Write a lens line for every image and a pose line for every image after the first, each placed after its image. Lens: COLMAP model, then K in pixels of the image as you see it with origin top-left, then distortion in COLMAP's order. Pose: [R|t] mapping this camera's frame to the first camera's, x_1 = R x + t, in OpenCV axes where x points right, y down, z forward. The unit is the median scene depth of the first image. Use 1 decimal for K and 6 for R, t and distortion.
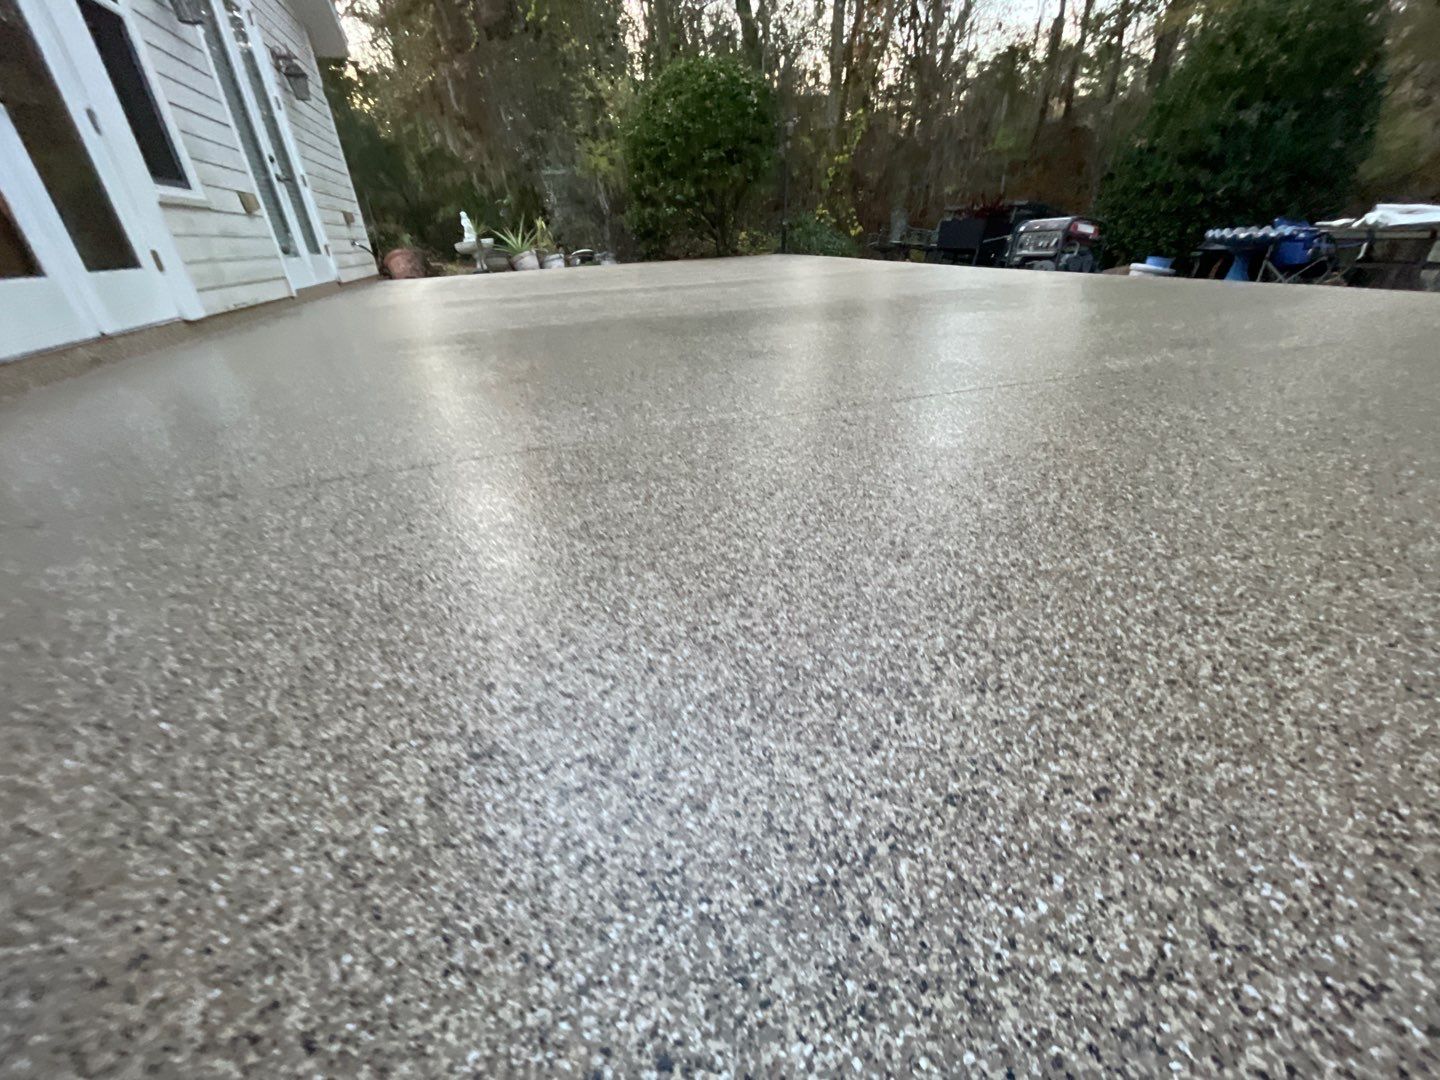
lens RADIAL K [[580.3, 0, 711.2], [0, 580.3, 537.5], [0, 0, 1]] dist [-0.001288, 0.000426]
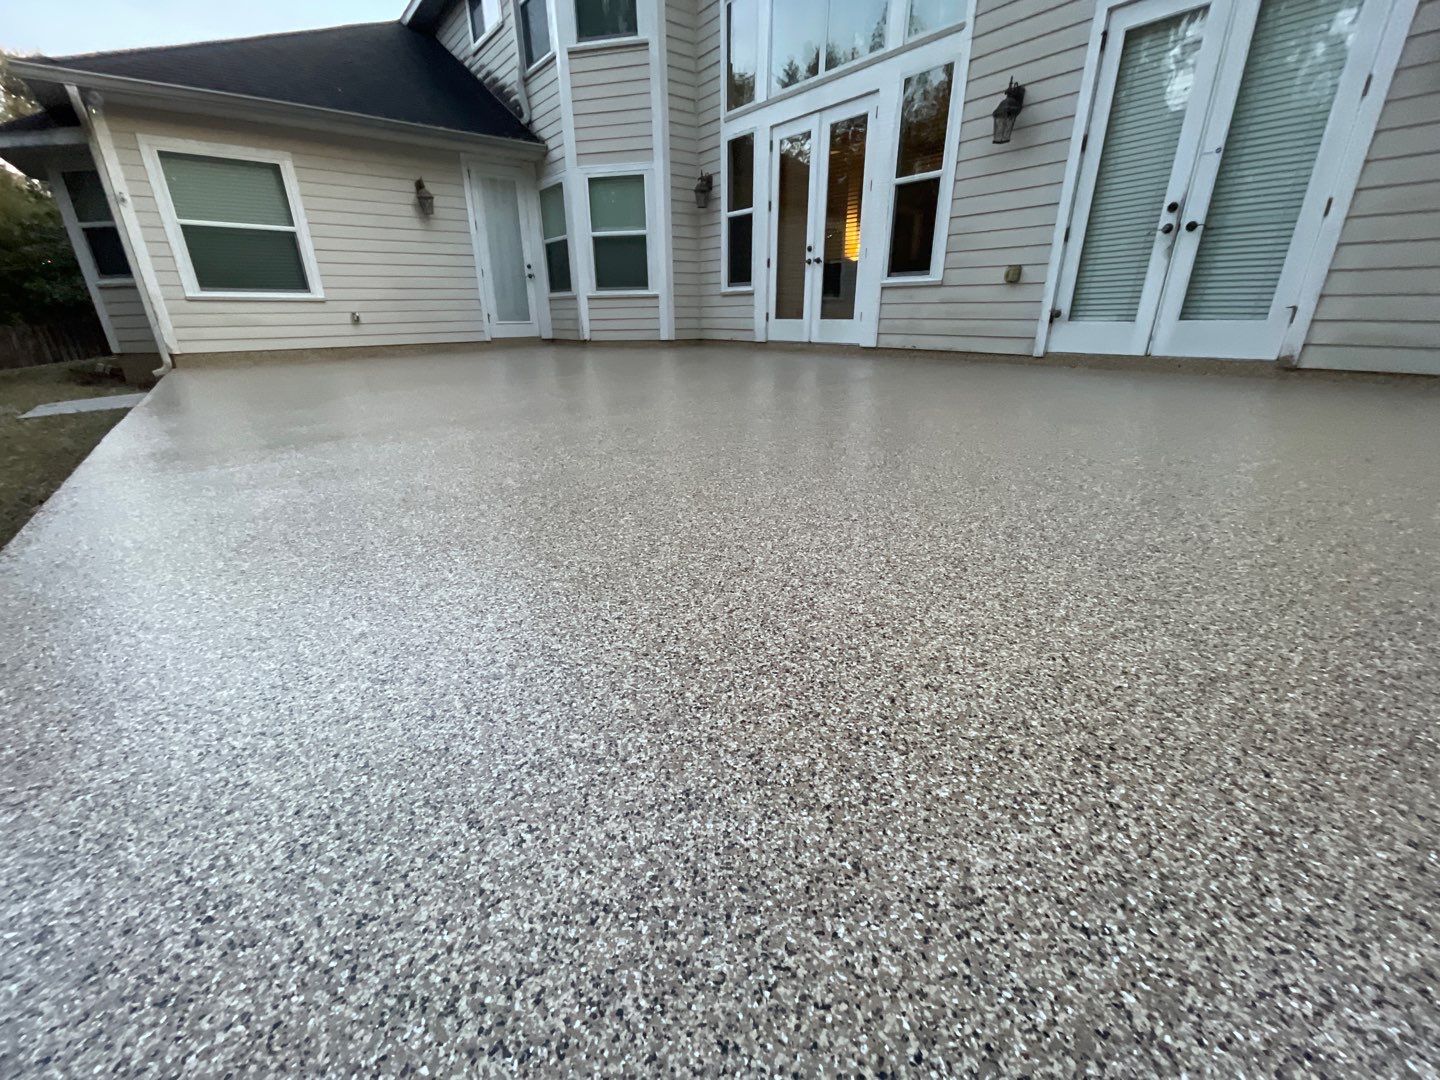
lens RADIAL K [[580.3, 0, 711.2], [0, 580.3, 537.5], [0, 0, 1]] dist [-0.001288, 0.000426]
pose [[-0.931671, 0.189747, -0.309816, 0.255105], [-0.114311, 0.656357, 0.745740, -1.196904], [0.344852, 0.730200, -0.589818, 2.171286]]
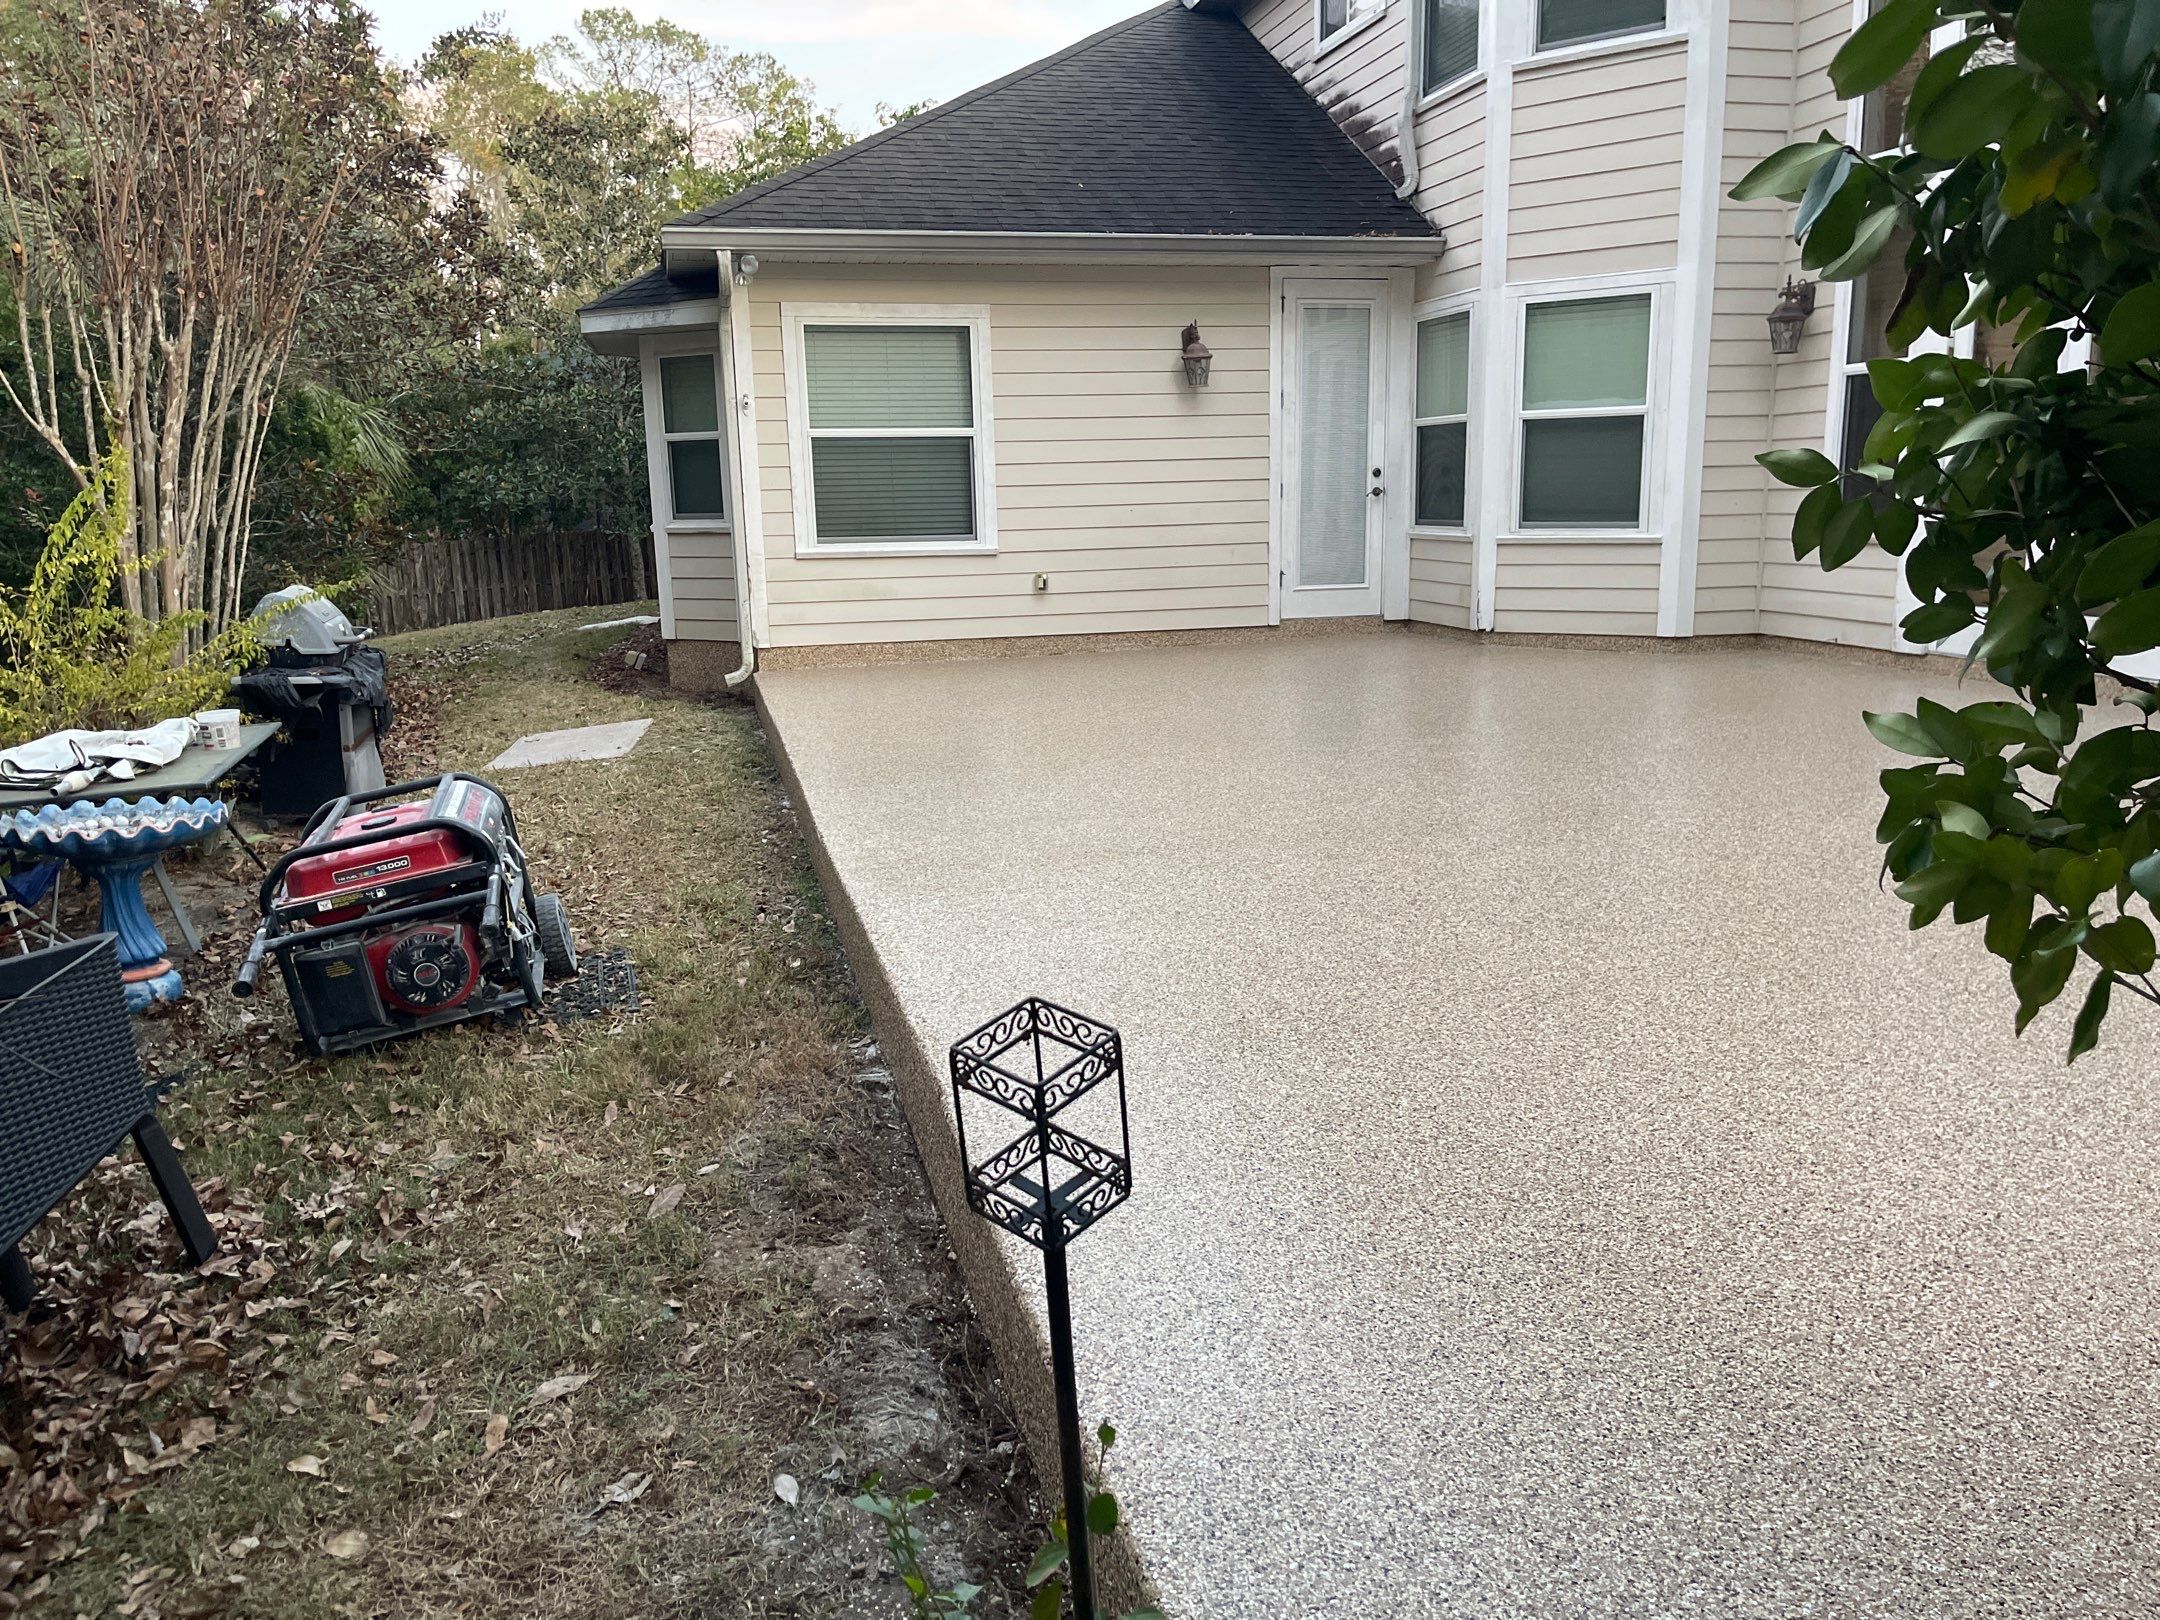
lens RADIAL K [[1619.6, 0, 1089.6], [0, 1619.6, 820.3], [0, 0, 1]] dist [0.017937, -0.003431]
pose [[-0.995454, 0.060934, 0.073200, 0.364627], [0.093626, 0.767053, 0.634716, -1.584194], [-0.017472, 0.638684, -0.769271, 2.533738]]
